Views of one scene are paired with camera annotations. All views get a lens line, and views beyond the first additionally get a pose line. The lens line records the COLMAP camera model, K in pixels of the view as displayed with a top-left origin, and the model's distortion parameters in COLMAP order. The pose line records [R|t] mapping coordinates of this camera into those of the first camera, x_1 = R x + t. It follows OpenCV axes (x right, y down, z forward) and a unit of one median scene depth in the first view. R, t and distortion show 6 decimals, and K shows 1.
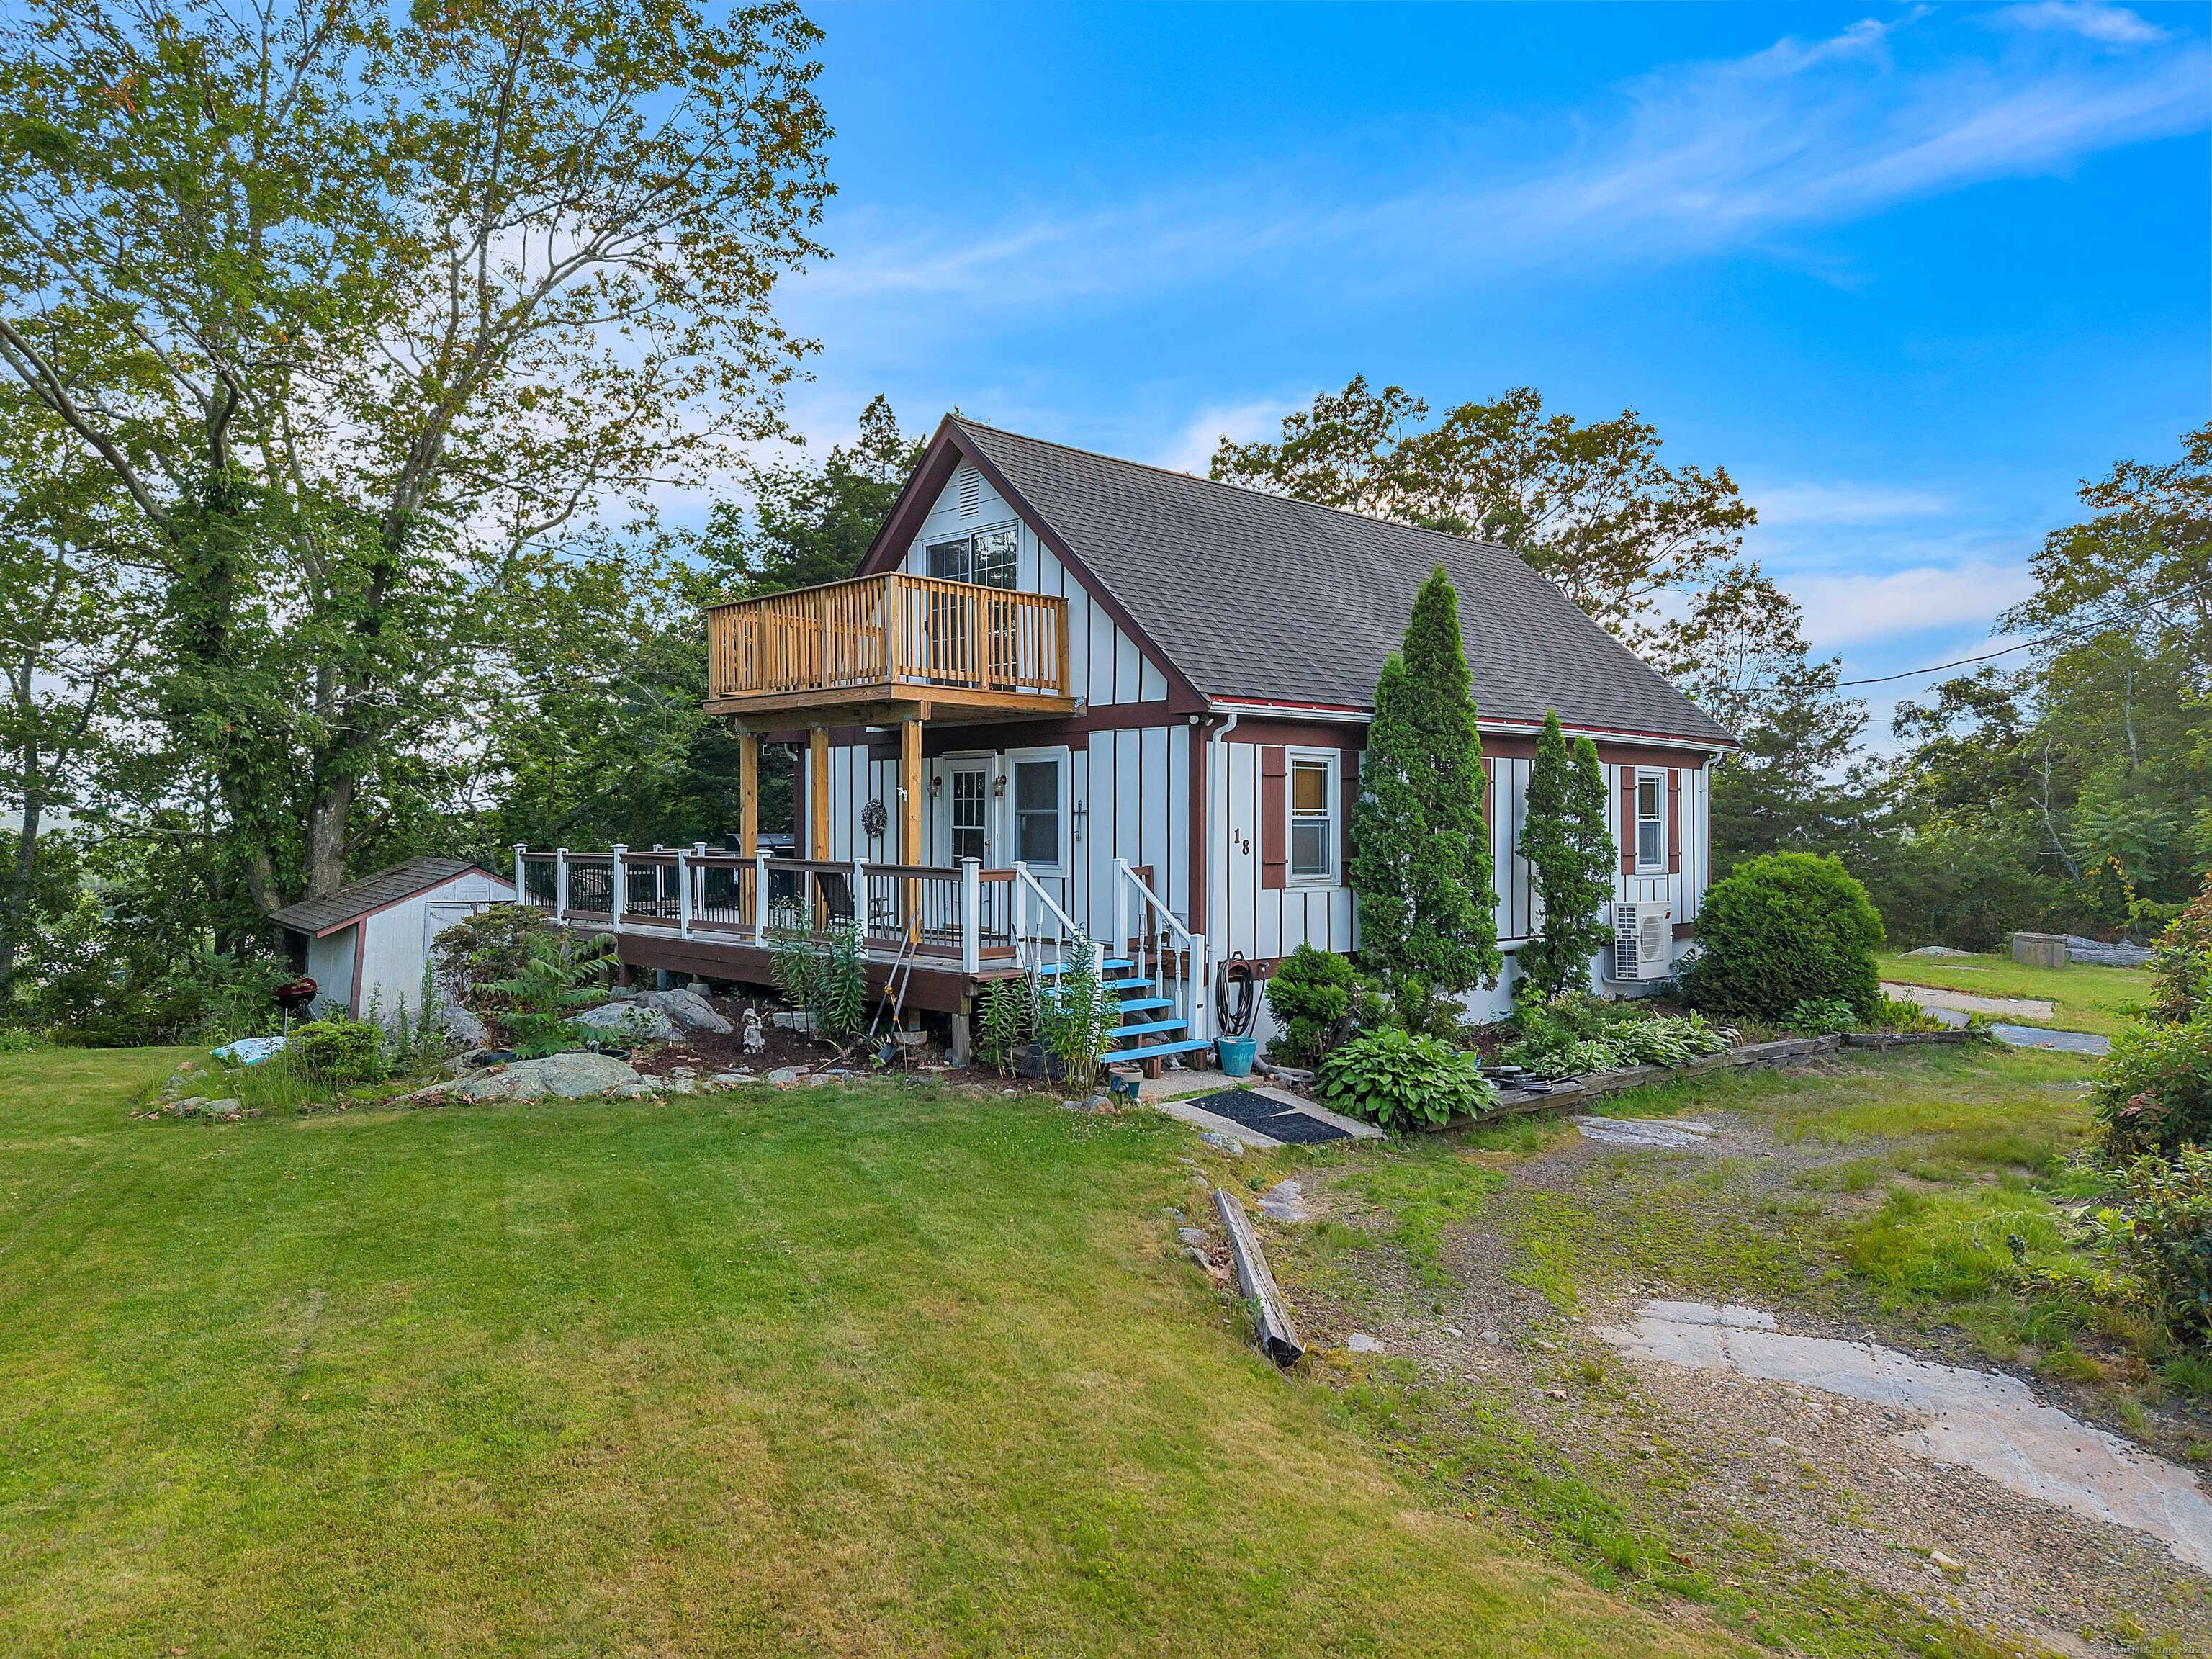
lens RADIAL K [[1524.5, 0, 1106.0], [0, 1524.5, 829.5], [0, 0, 1]] dist [0.000819, -0.000892]
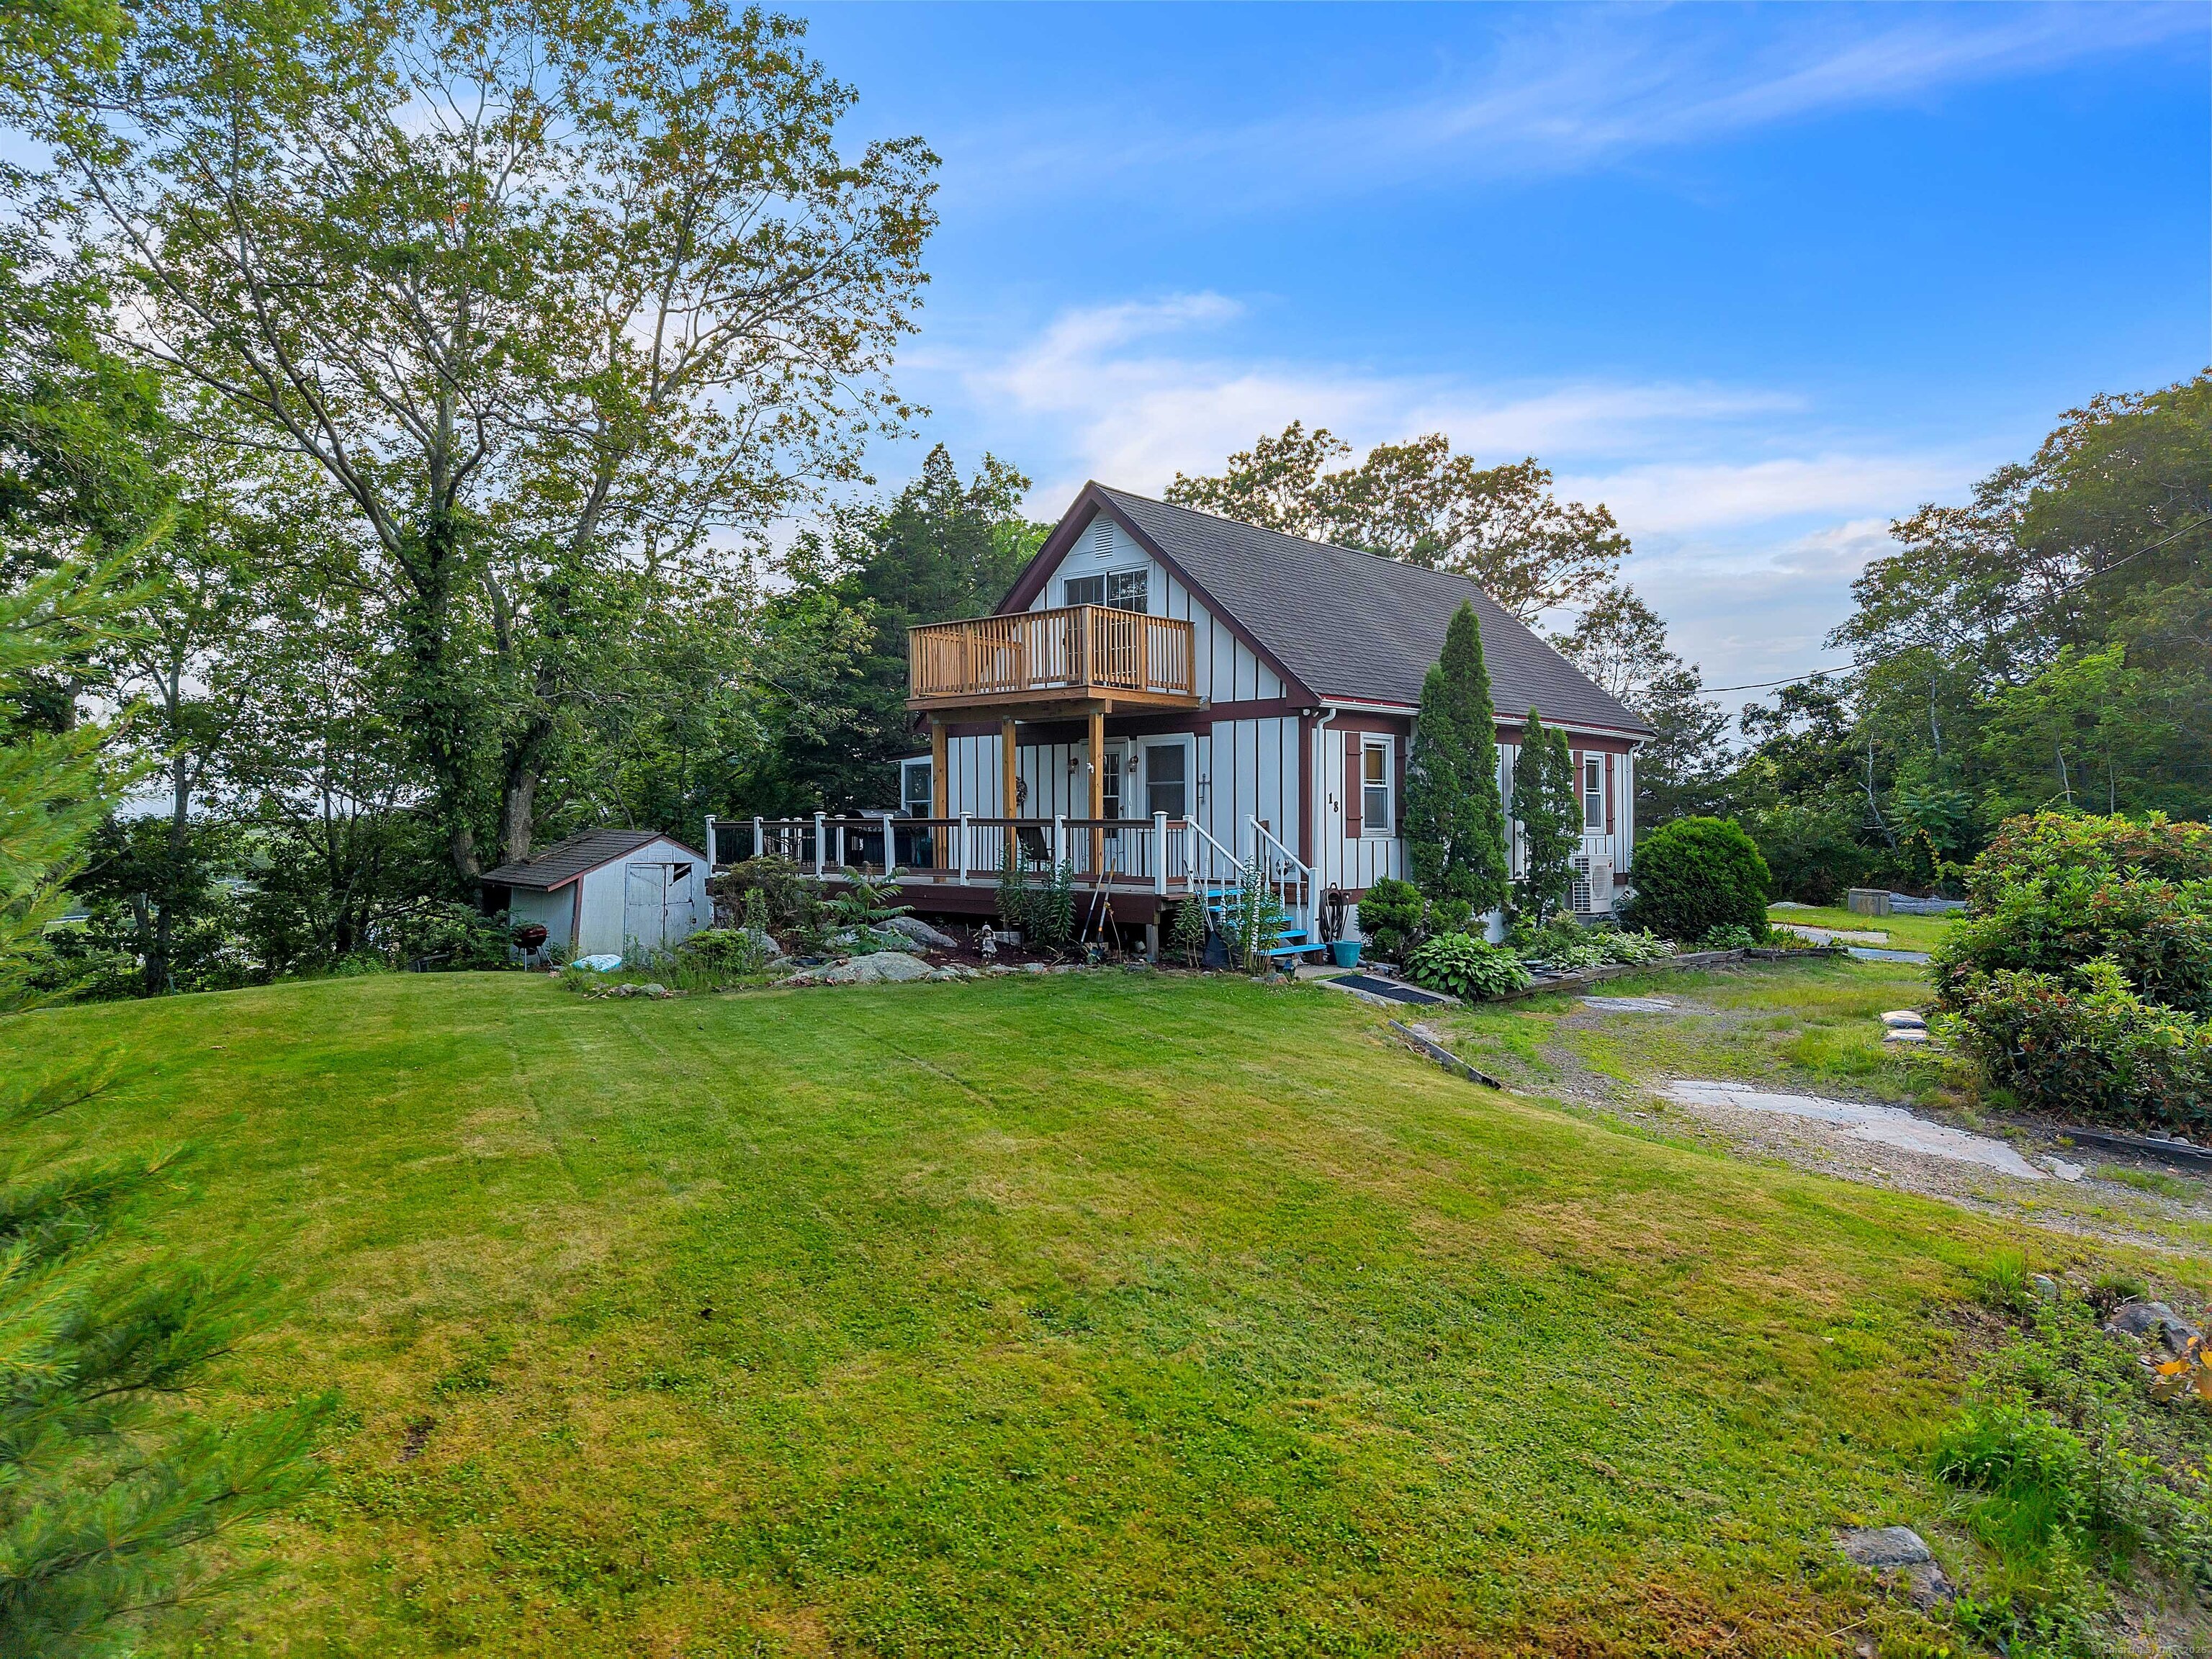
lens RADIAL K [[1481.9, 0, 1106.0], [0, 1481.9, 829.5], [0, 0, 1]] dist [0.001741, -0.000046]
pose [[0.995995, -0.006234, 0.089188, -0.168594], [0.006261, 0.999980, -0.000027, 0.022542], [-0.089186, 0.000585, 0.996015, -0.218261]]
